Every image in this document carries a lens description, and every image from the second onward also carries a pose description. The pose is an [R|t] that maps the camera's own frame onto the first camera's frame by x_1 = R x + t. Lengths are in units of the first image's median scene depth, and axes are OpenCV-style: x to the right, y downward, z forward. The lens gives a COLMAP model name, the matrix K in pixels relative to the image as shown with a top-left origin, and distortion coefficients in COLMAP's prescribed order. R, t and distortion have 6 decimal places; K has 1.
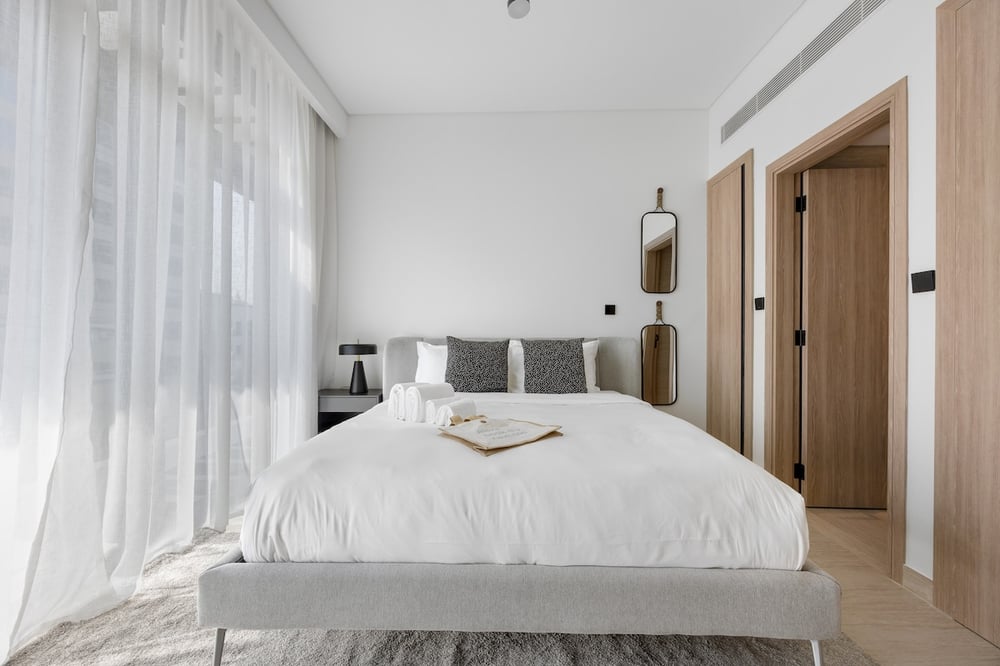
lens RADIAL K [[391.1, 0, 499.3], [0, 391.1, 334.6], [0, 0, 1]] dist [0.001789, -0.000212]
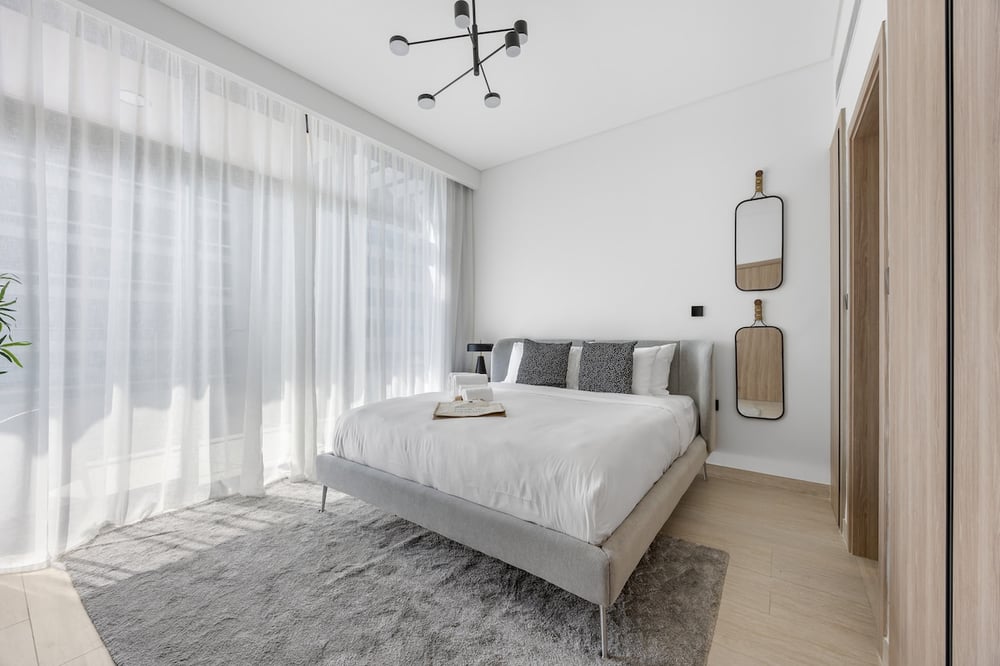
lens RADIAL K [[391.1, 0, 504.6], [0, 391.1, 331.5], [0, 0, 1]] dist [0.001789, -0.000212]
pose [[0.816777, -0.002758, -0.576947, 0.539232], [0.003171, 0.999995, -0.000291, -0.018867], [0.576945, -0.001592, 0.816781, -0.052879]]
